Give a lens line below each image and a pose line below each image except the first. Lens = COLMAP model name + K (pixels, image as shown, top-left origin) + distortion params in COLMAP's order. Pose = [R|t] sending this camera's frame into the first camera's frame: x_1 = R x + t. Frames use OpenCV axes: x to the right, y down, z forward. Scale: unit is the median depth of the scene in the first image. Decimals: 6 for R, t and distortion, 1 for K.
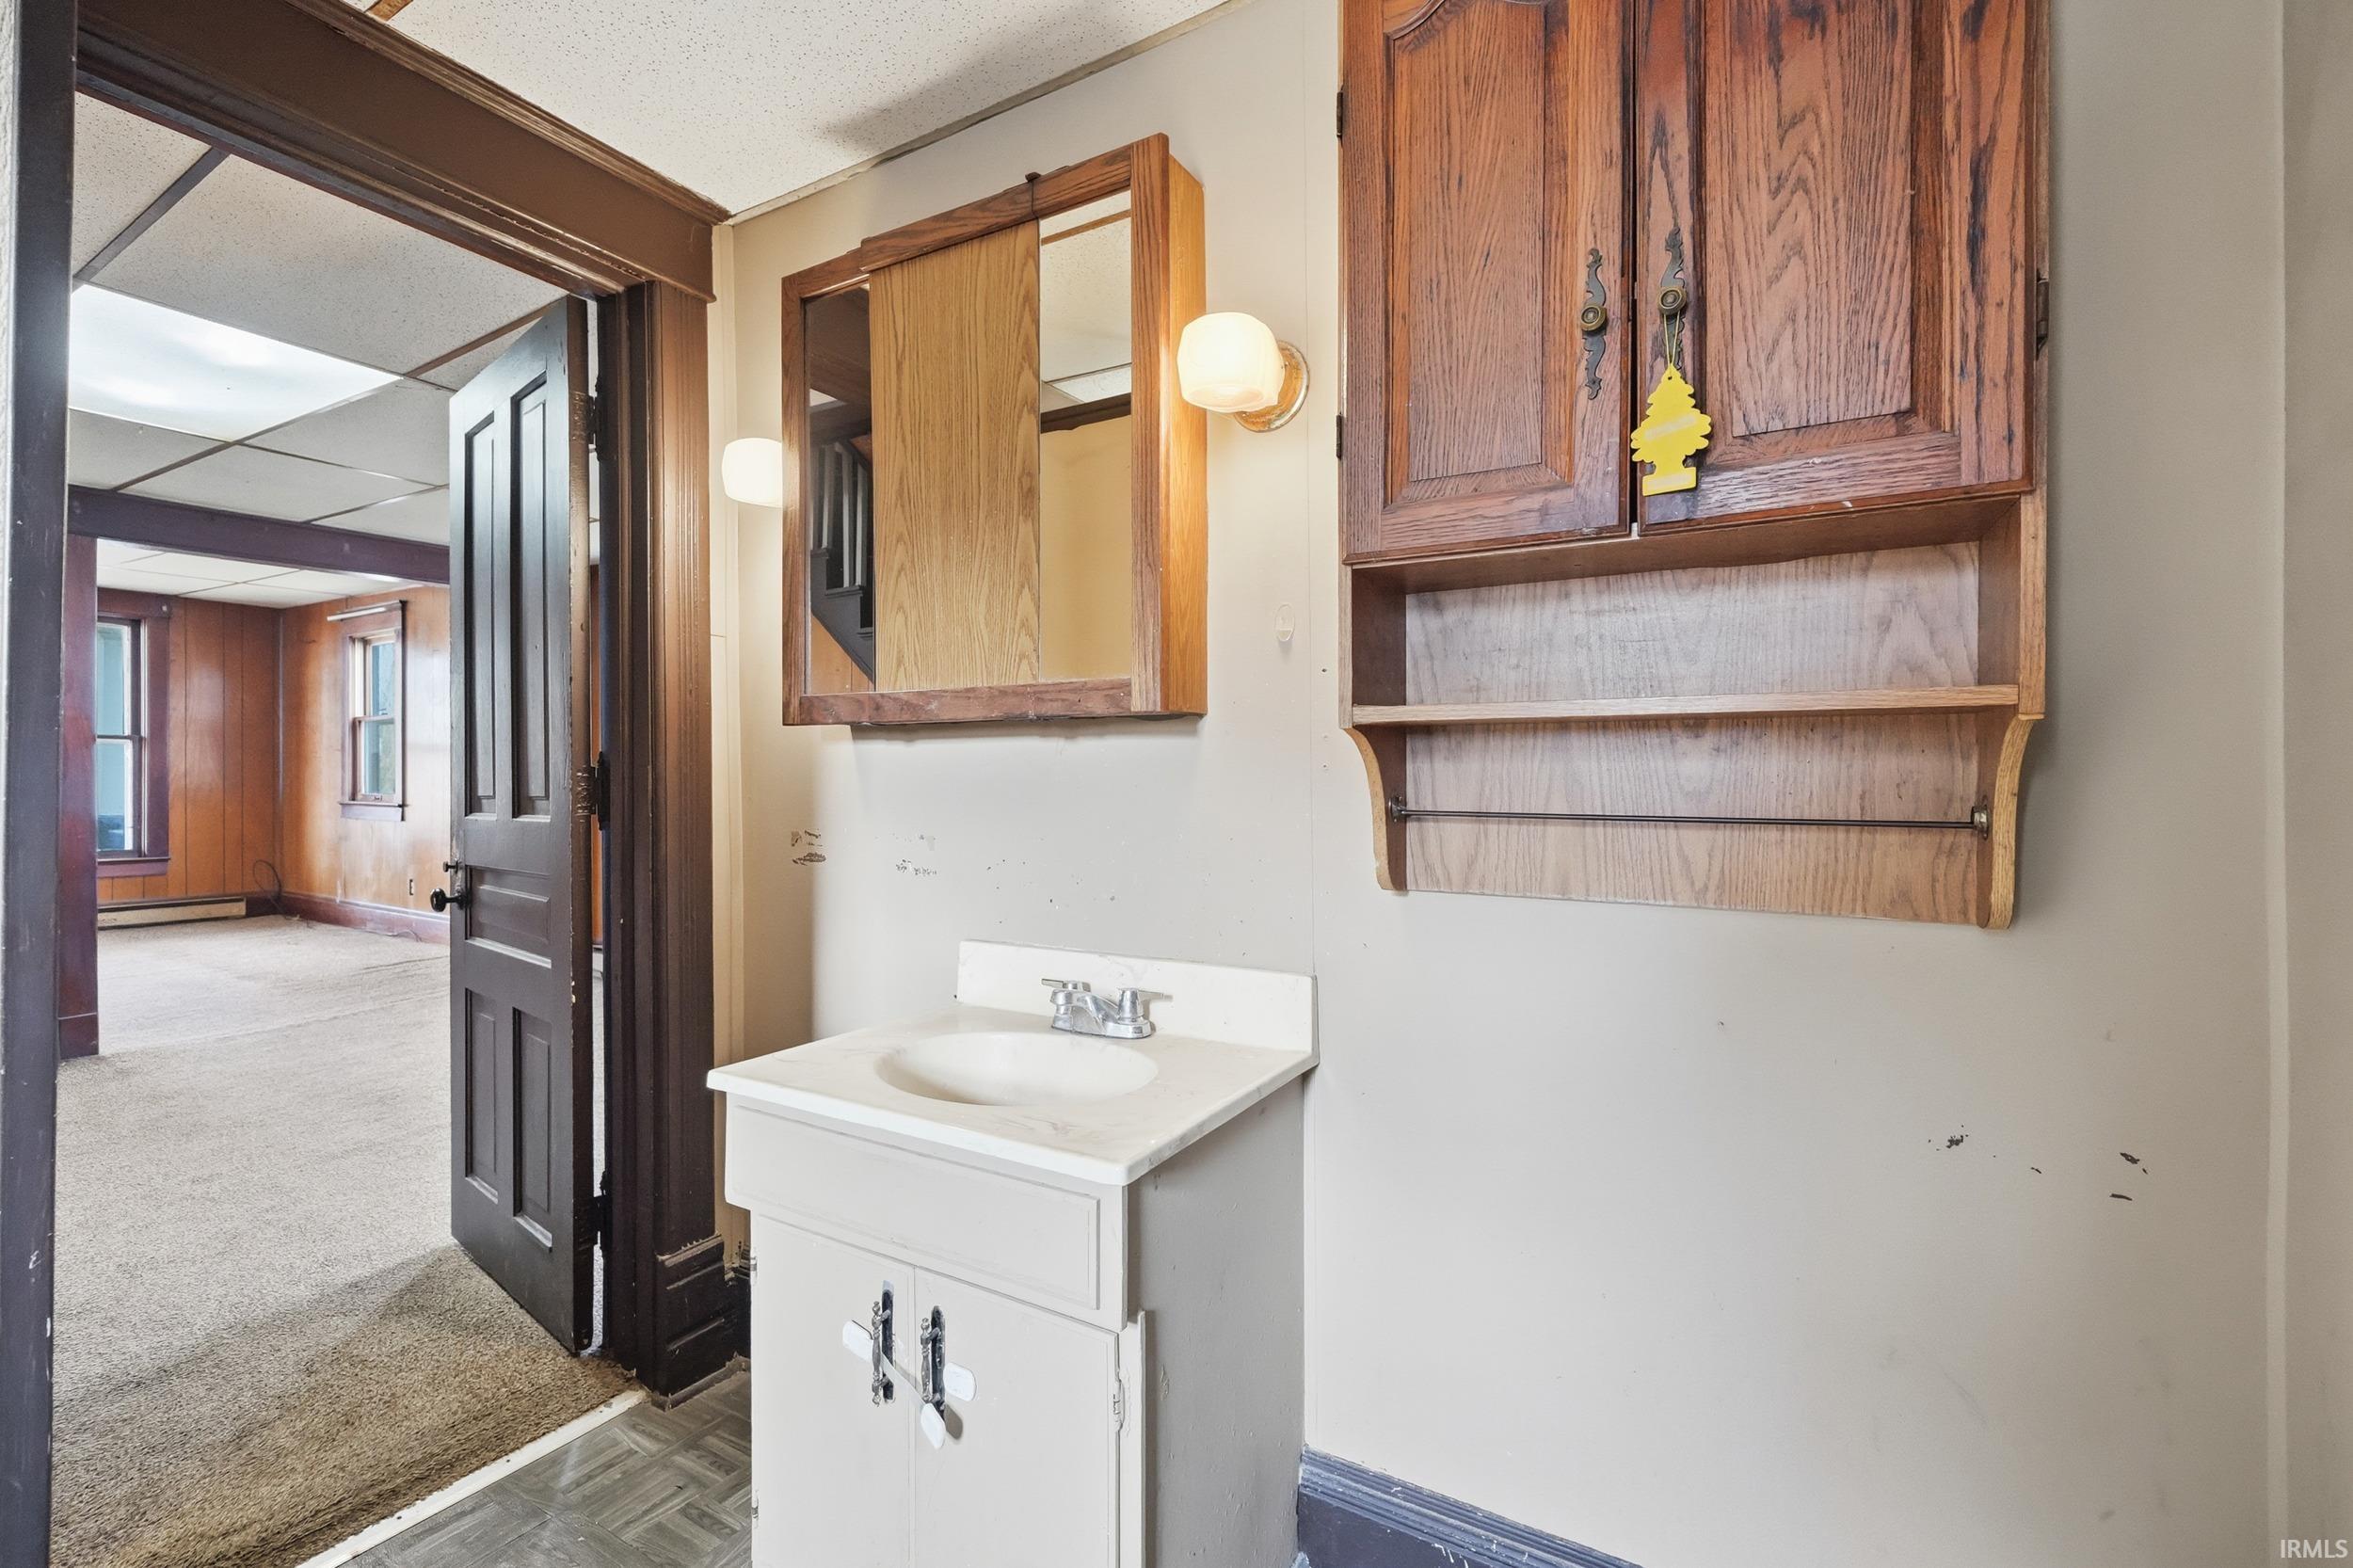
lens RADIAL K [[1005.9, 0, 1178.6], [0, 1005.9, 779.3], [0, 0, 1]] dist [0.000641, 0.000717]
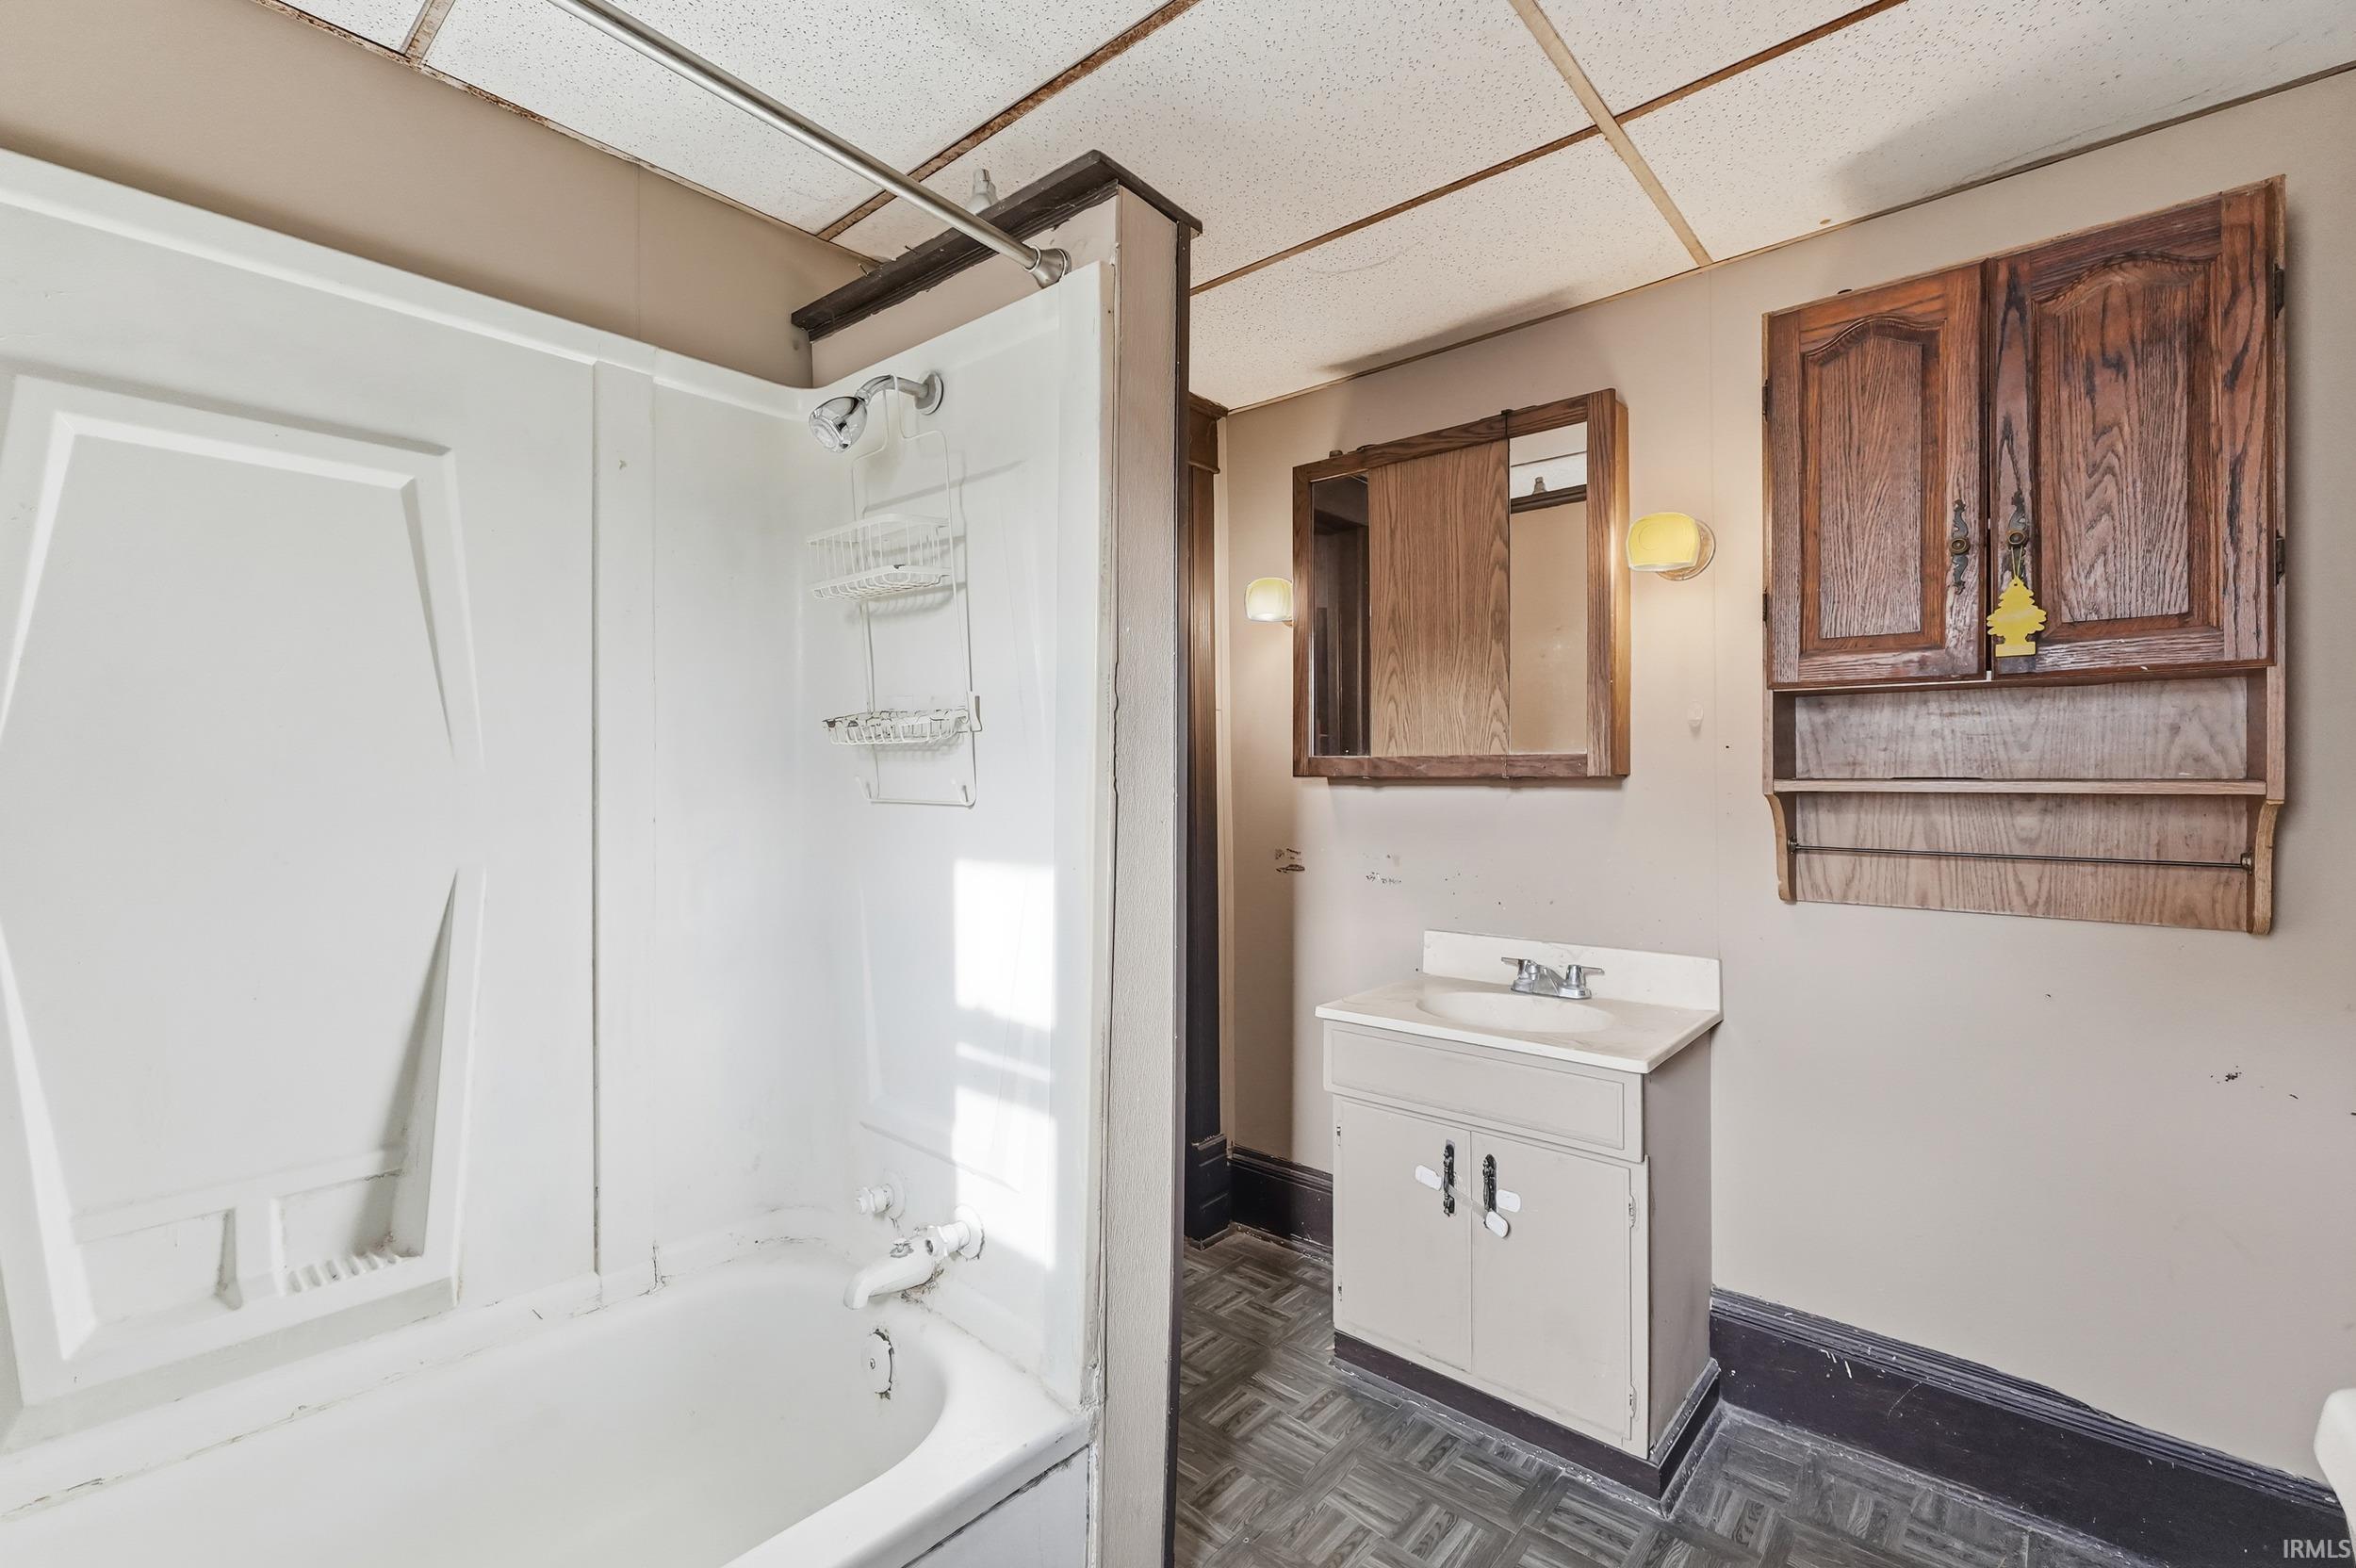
lens RADIAL K [[1007.2, 0, 1181.2], [0, 1007.2, 779.5], [0, 0, 1]] dist [0.000641, 0.000717]
pose [[0.982370, -0.001898, -0.186939, -0.416489], [0.001647, 0.999998, -0.001500, -0.071314], [0.186941, 0.001166, 0.982370, -0.663953]]
